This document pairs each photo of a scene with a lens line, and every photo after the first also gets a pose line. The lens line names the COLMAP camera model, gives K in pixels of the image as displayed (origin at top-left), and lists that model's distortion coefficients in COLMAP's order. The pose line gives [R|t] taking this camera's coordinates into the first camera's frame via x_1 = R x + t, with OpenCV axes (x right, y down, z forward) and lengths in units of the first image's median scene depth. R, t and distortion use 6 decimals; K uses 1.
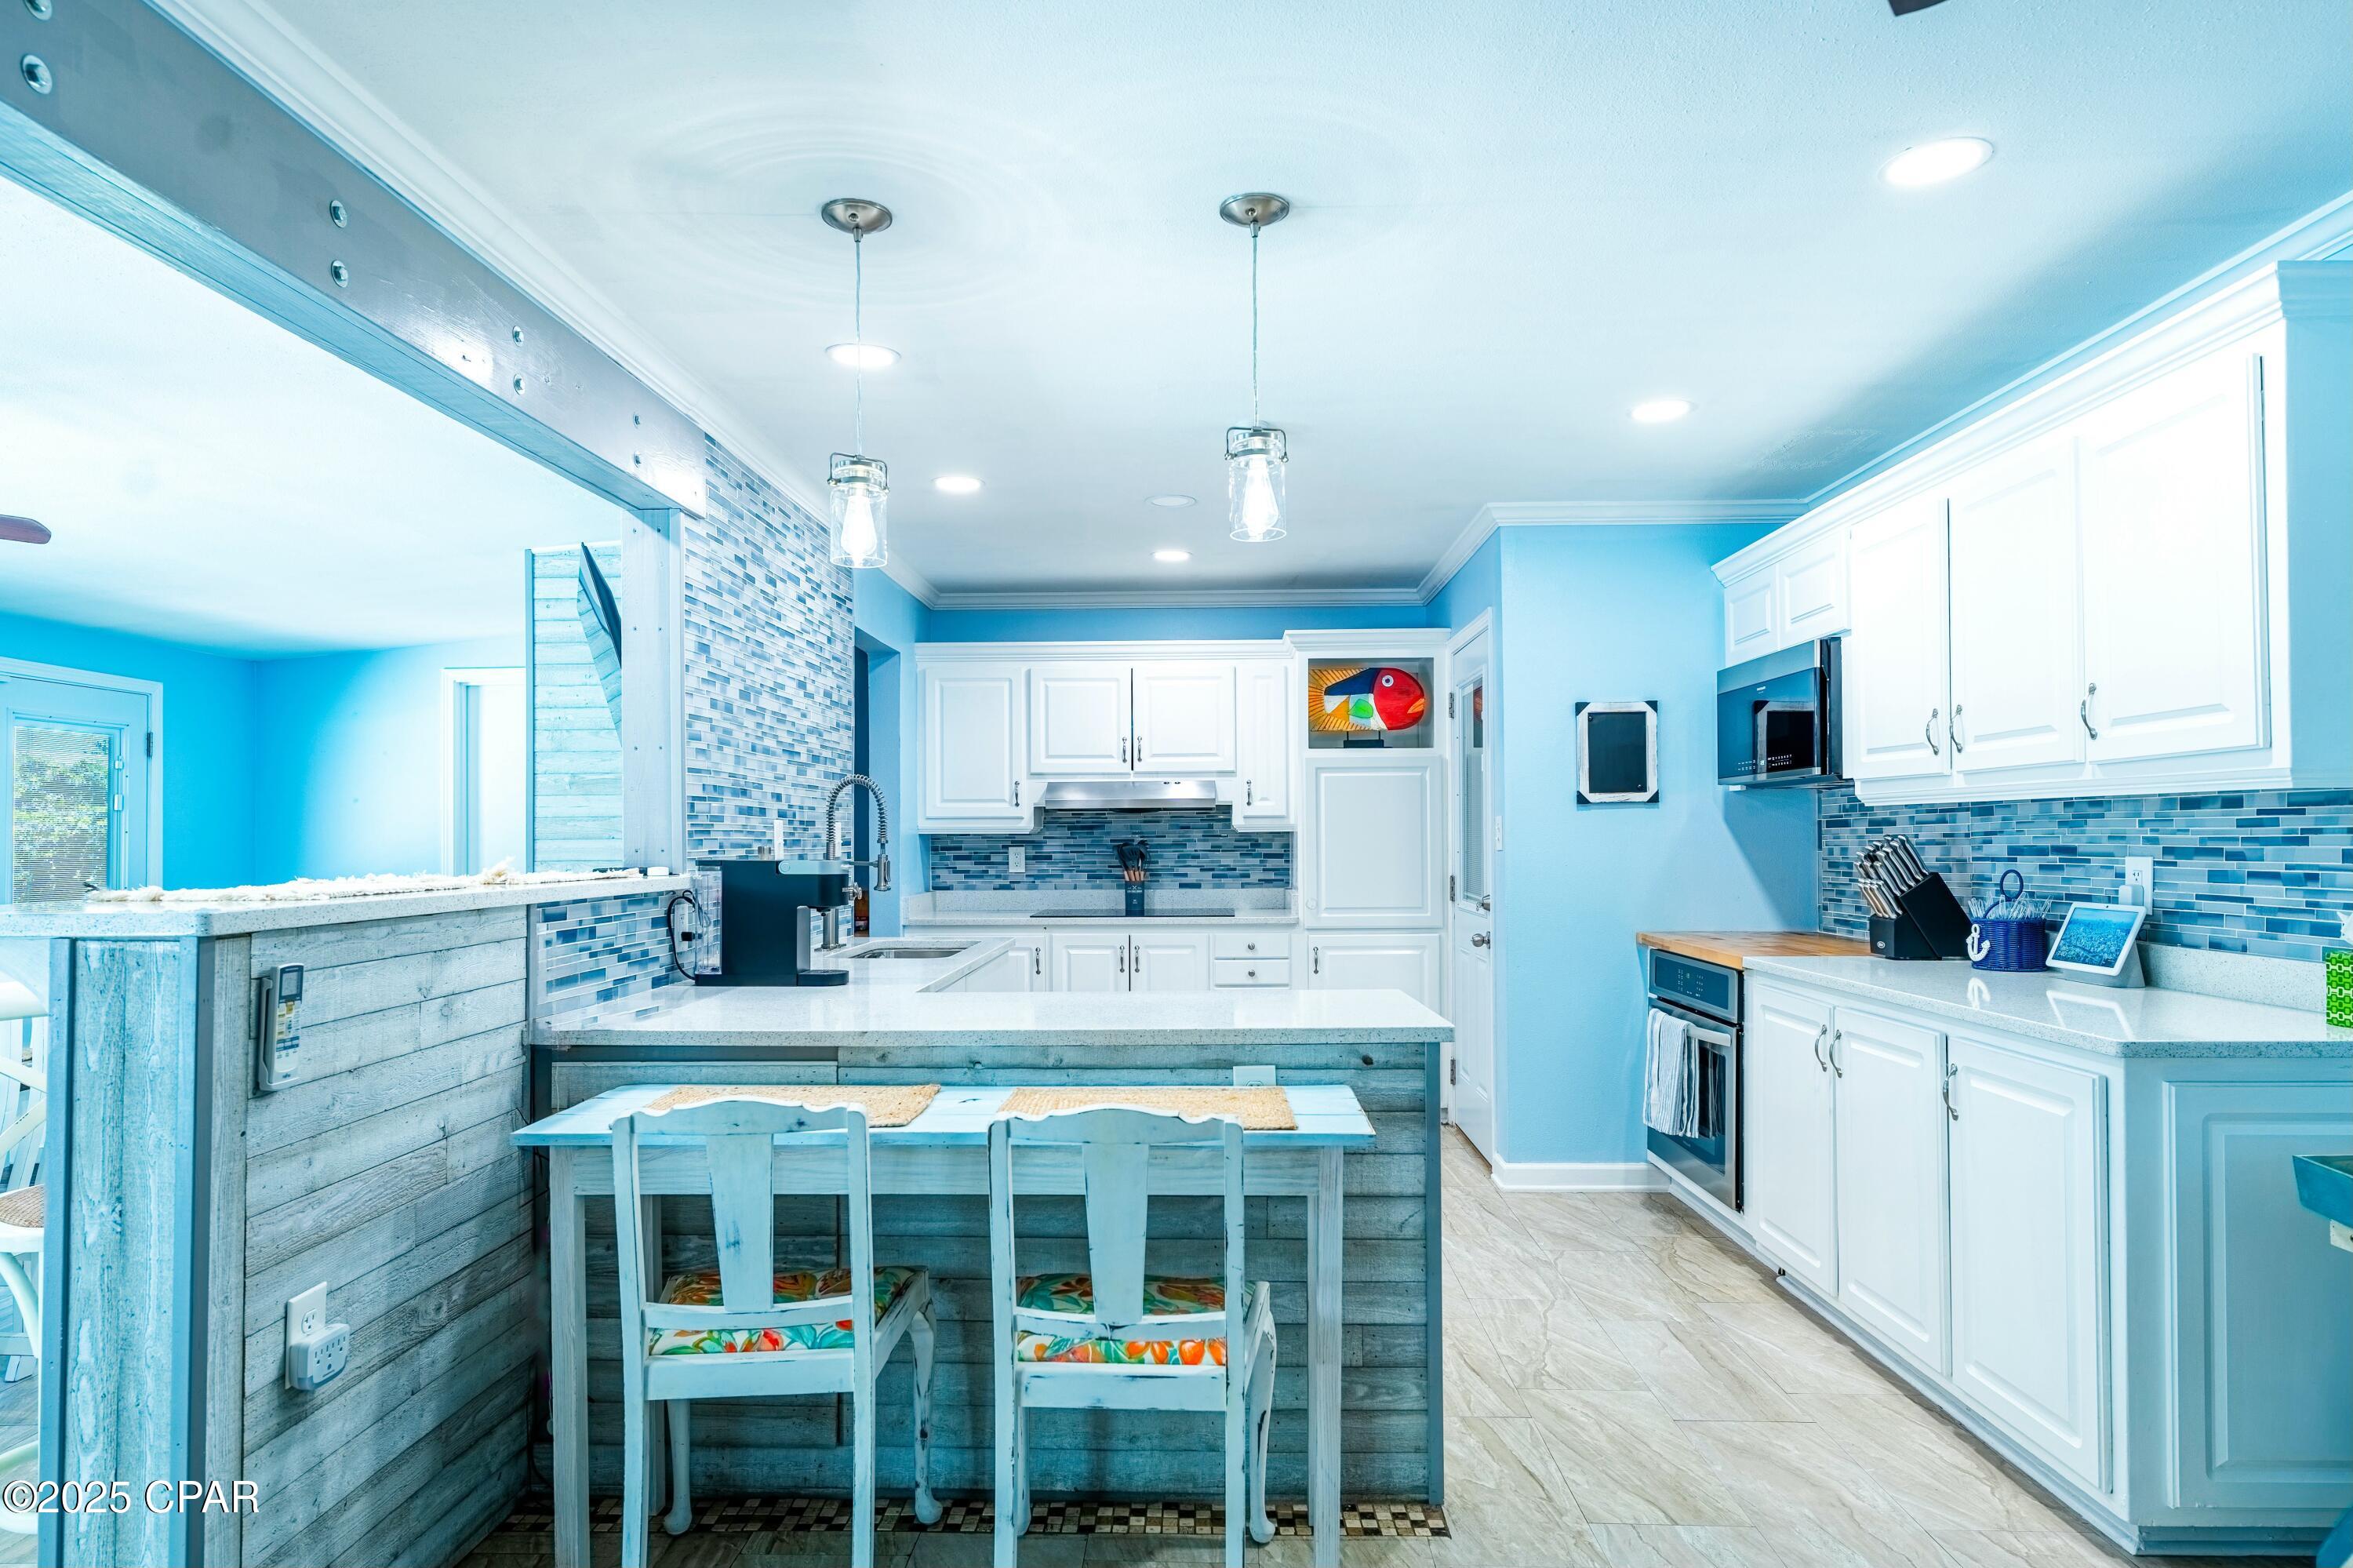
lens RADIAL K [[1373.6, 0, 1177.8], [0, 1373.6, 832.3], [0, 0, 1]] dist [-0.001089, 0.000268]
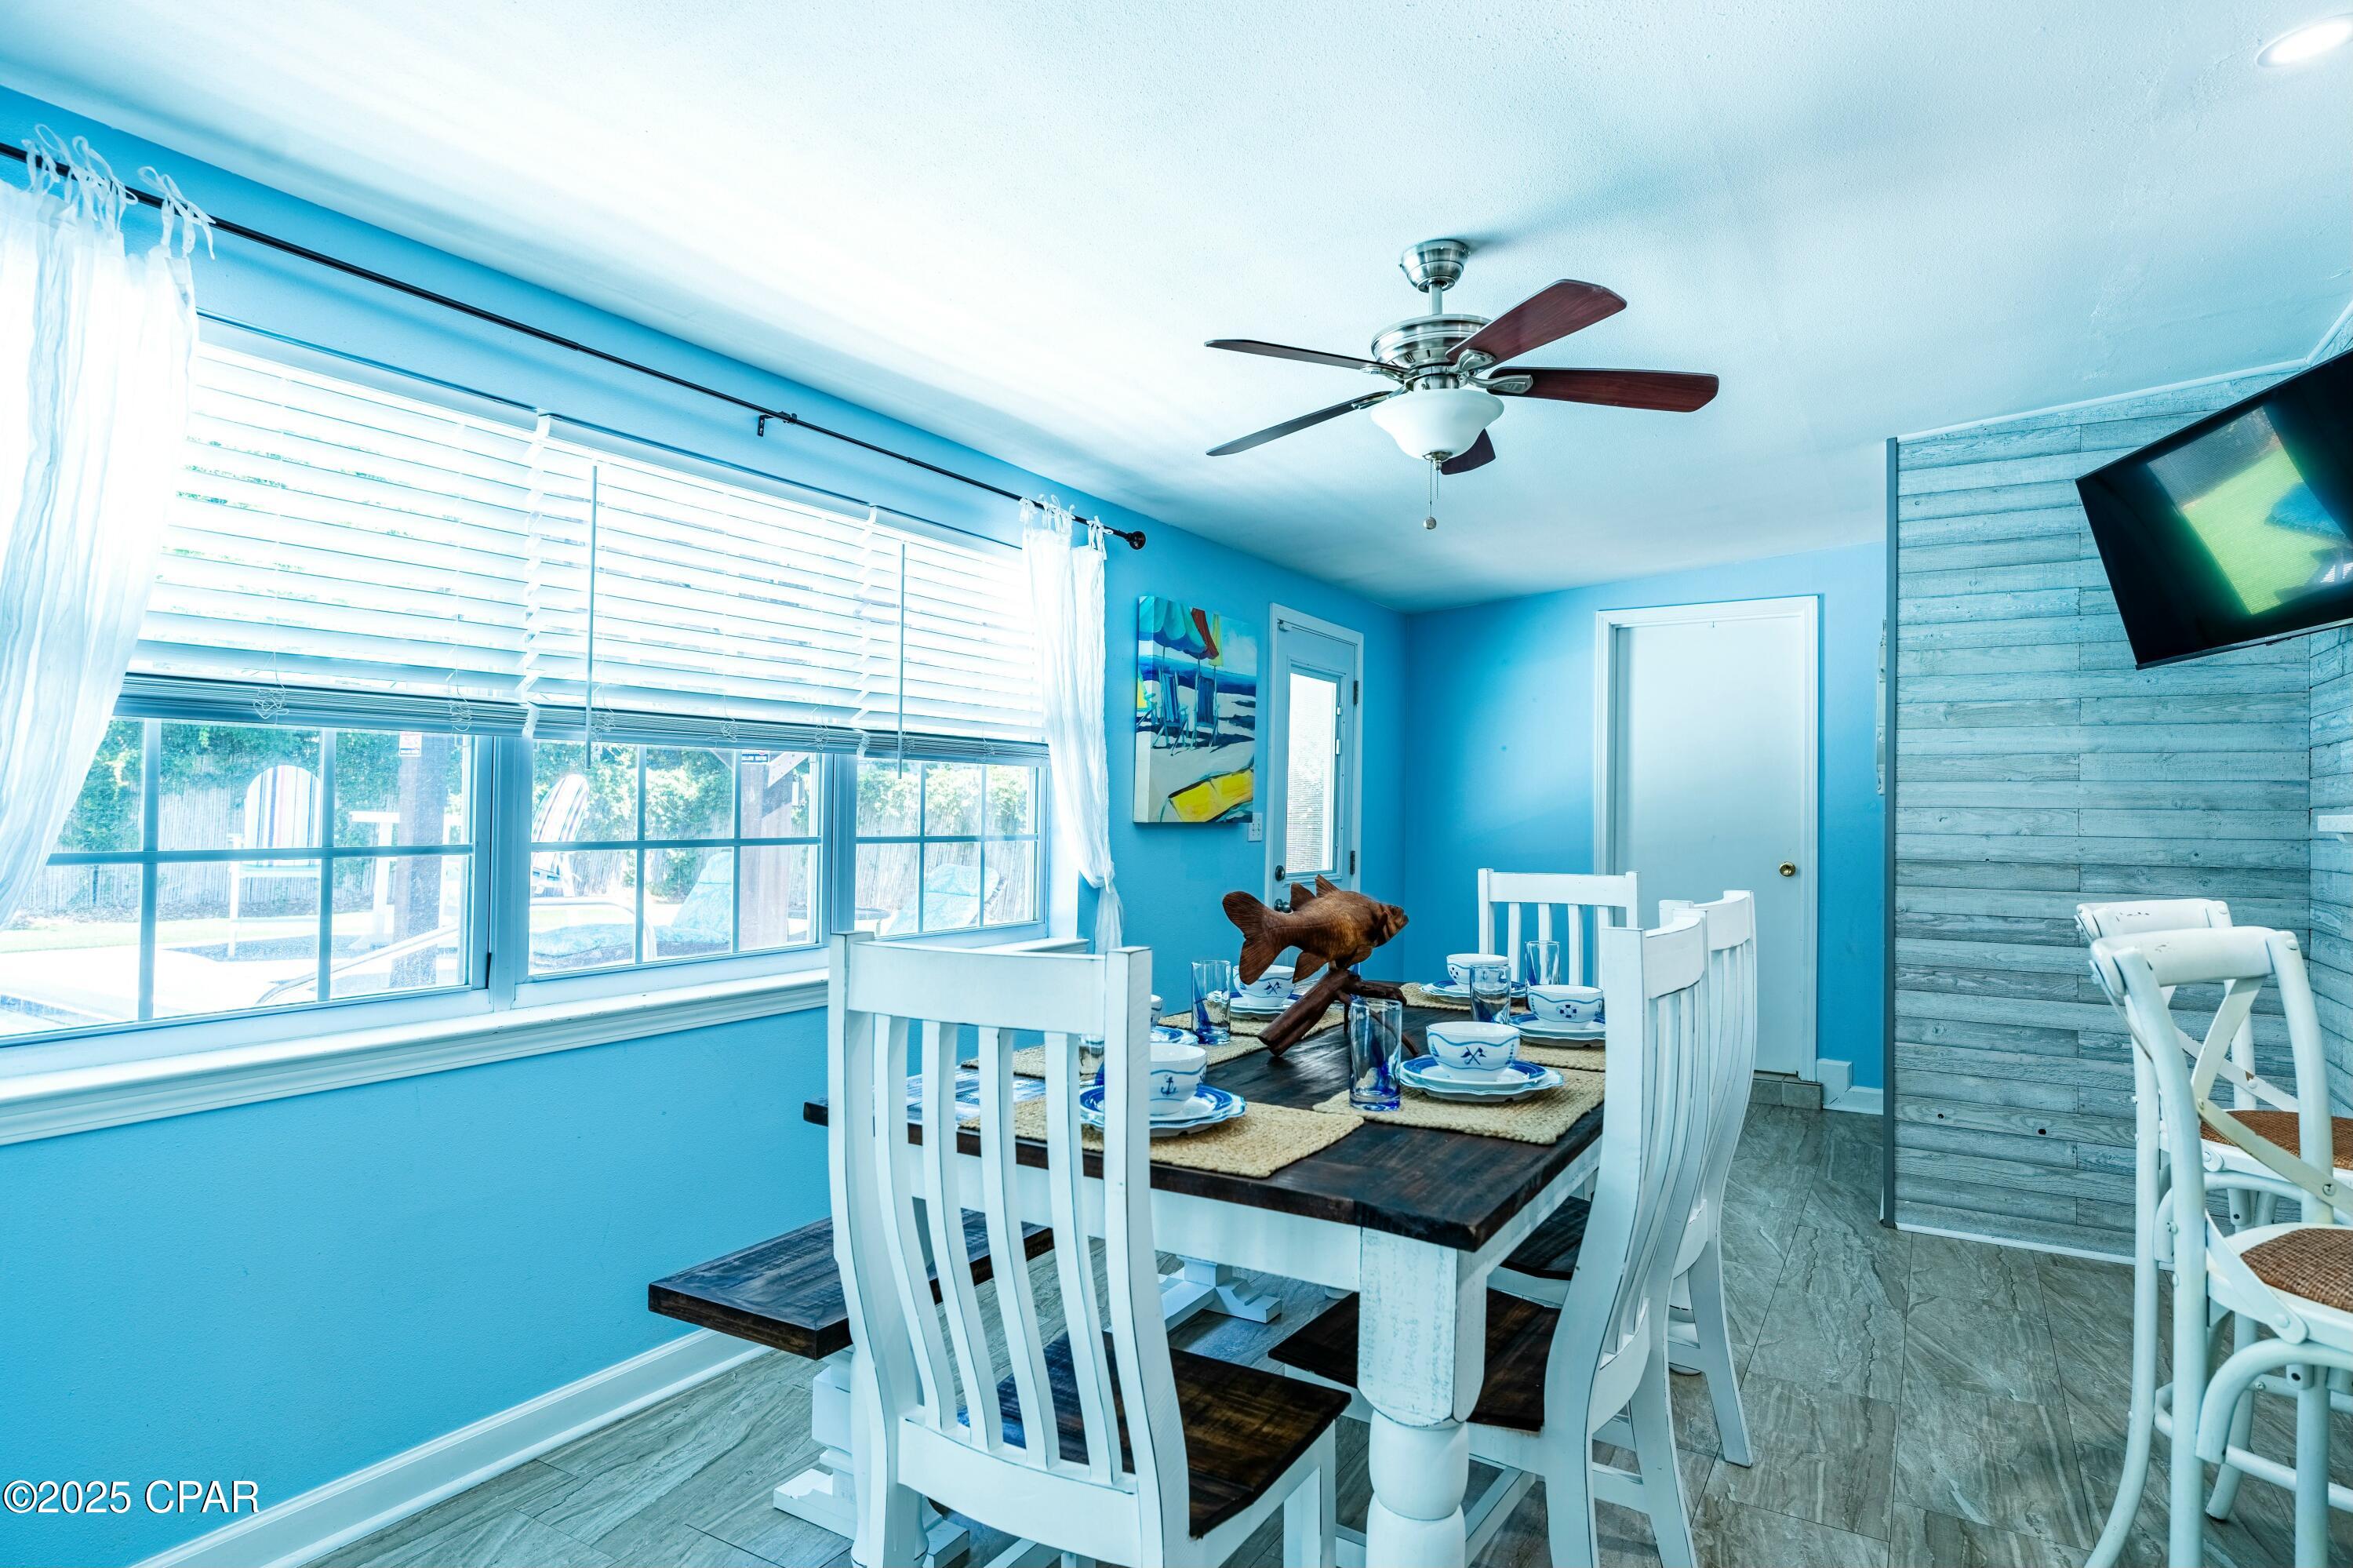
lens RADIAL K [[1296.6, 0, 1176.5], [0, 1296.6, 784.0], [0, 0, 1]] dist [-0.004743, 0.001409]
pose [[0.869075, 0.009129, -0.494596, -0.459302], [-0.017322, 0.999778, -0.011985, 0.024114], [0.494377, 0.018983, 0.869041, 0.092865]]
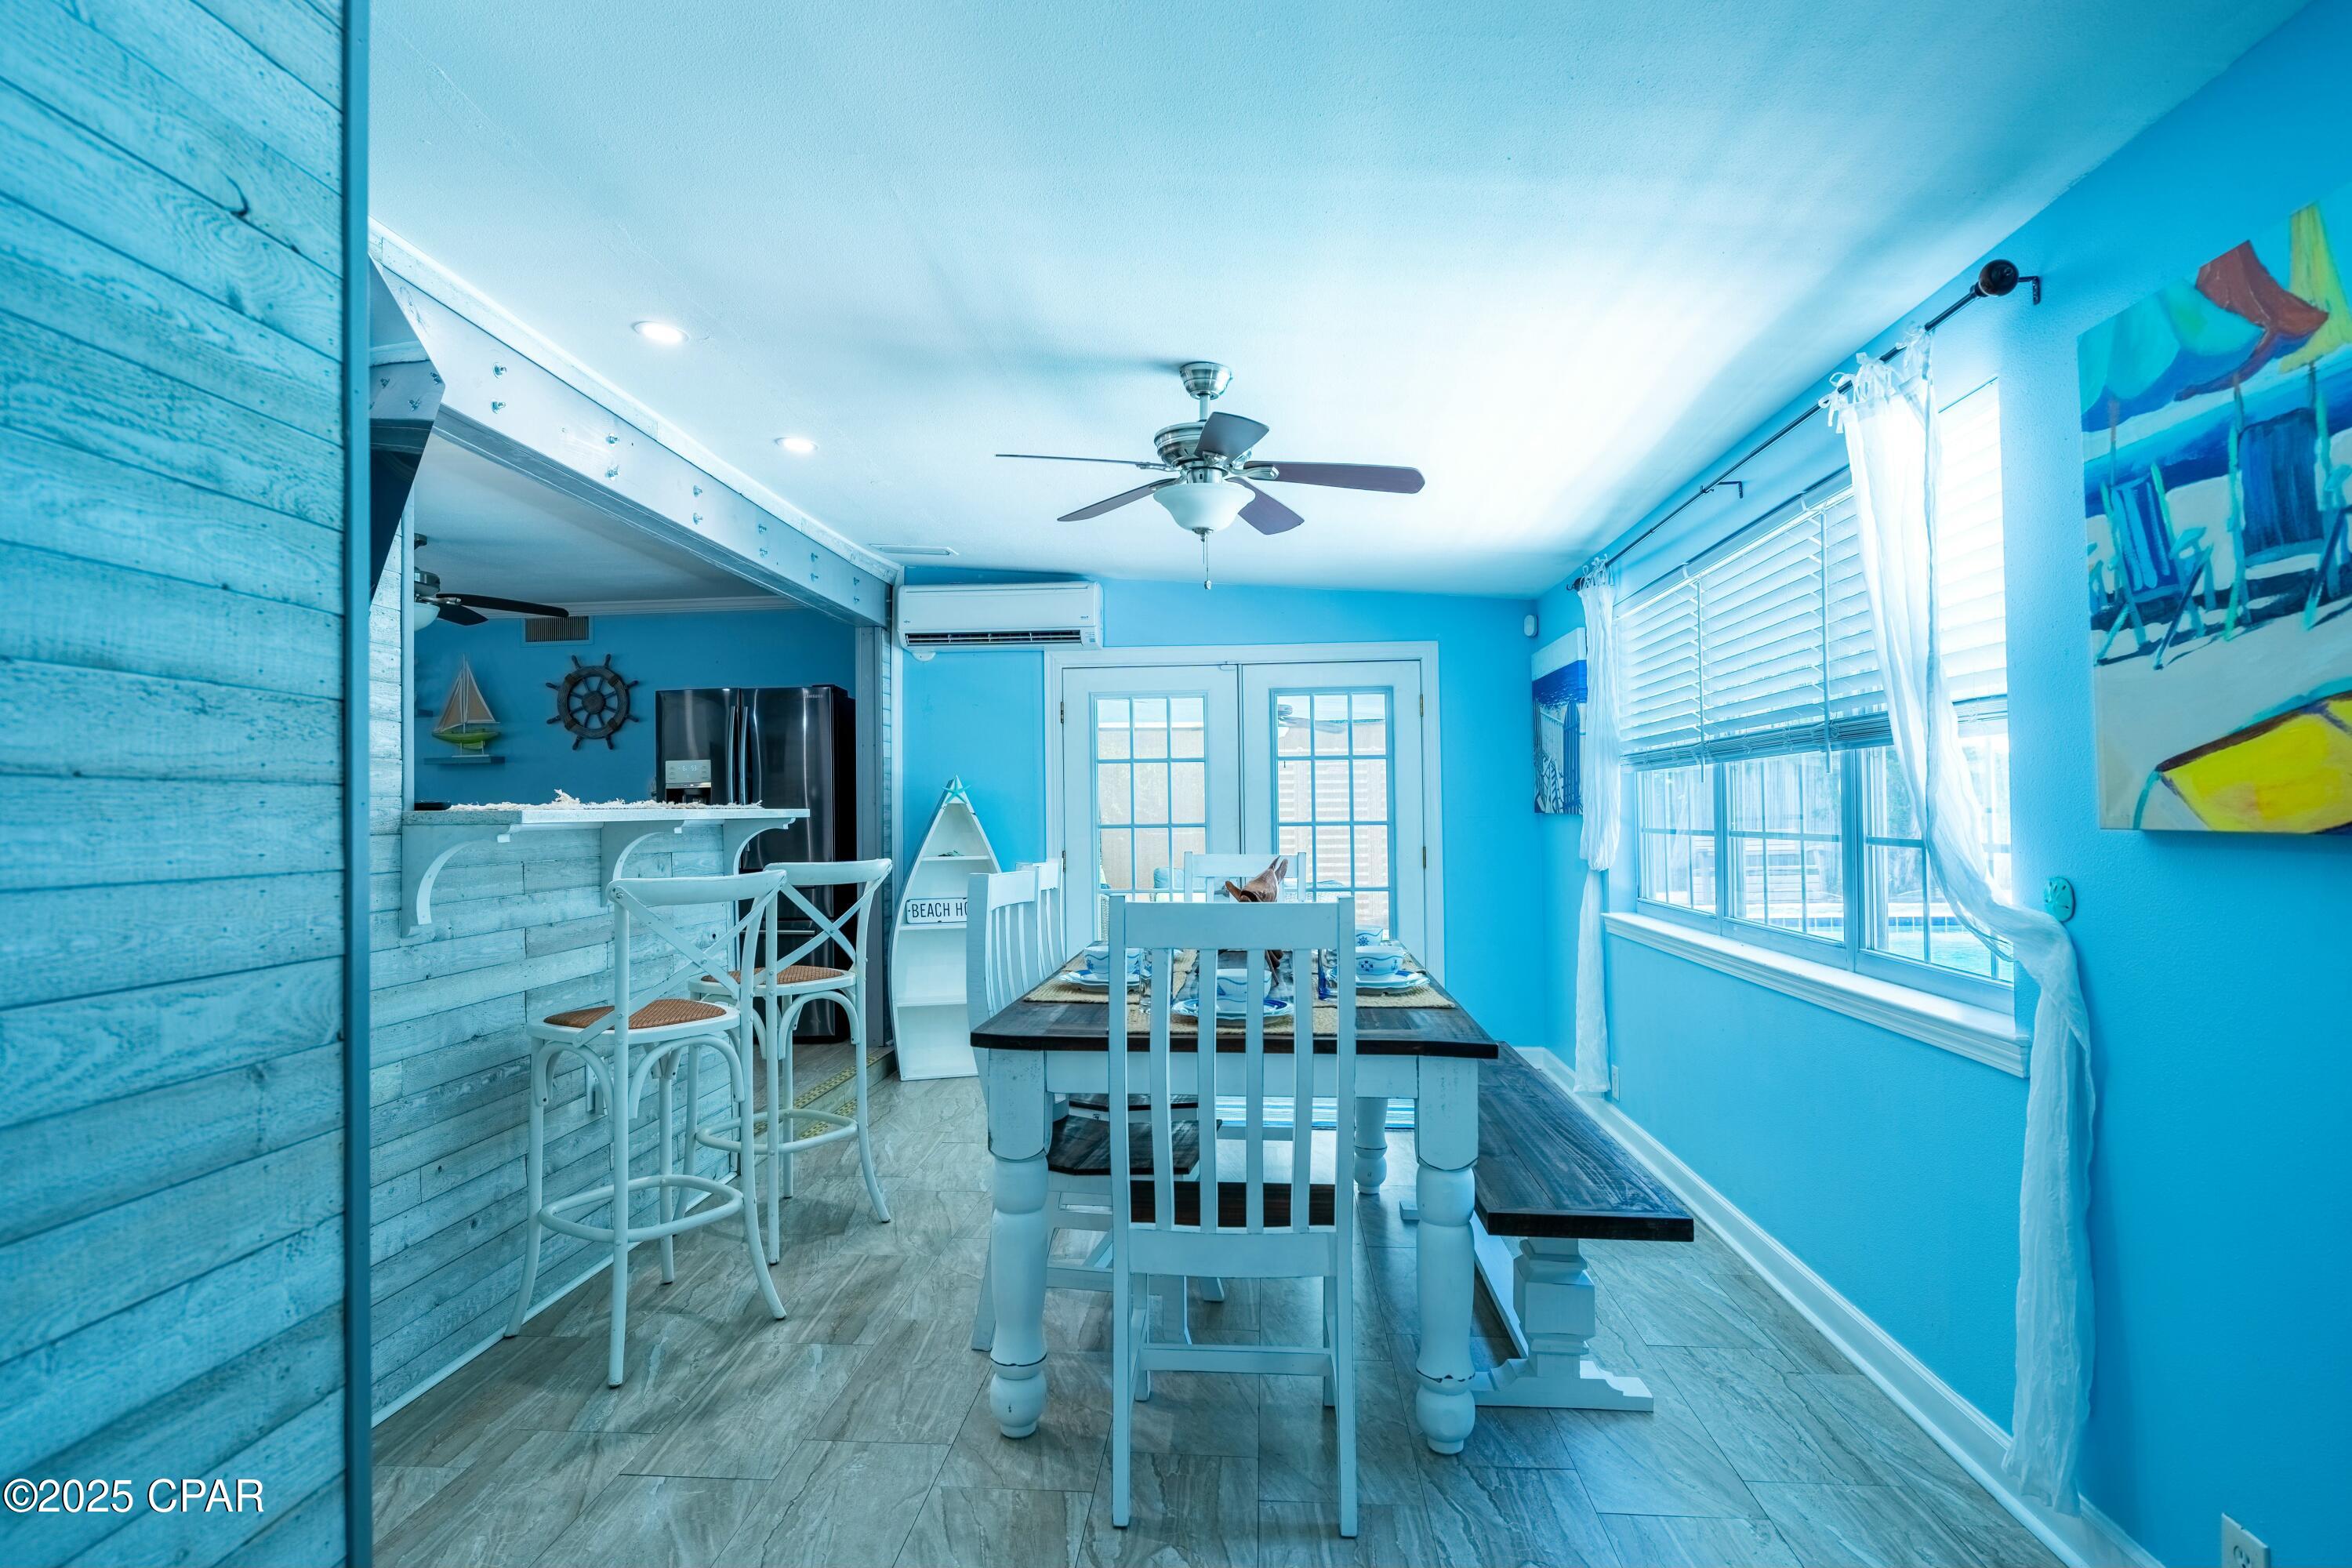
lens RADIAL K [[1296.0, 0, 1176.0], [0, 1296.0, 784.0], [0, 0, 1]] dist [-0.004743, 0.001409]
pose [[-0.998300, 0.020792, 0.054458, -0.641880], [0.019584, 0.999552, -0.022633, 0.029477], [-0.054904, -0.021528, -0.998260, 1.232732]]
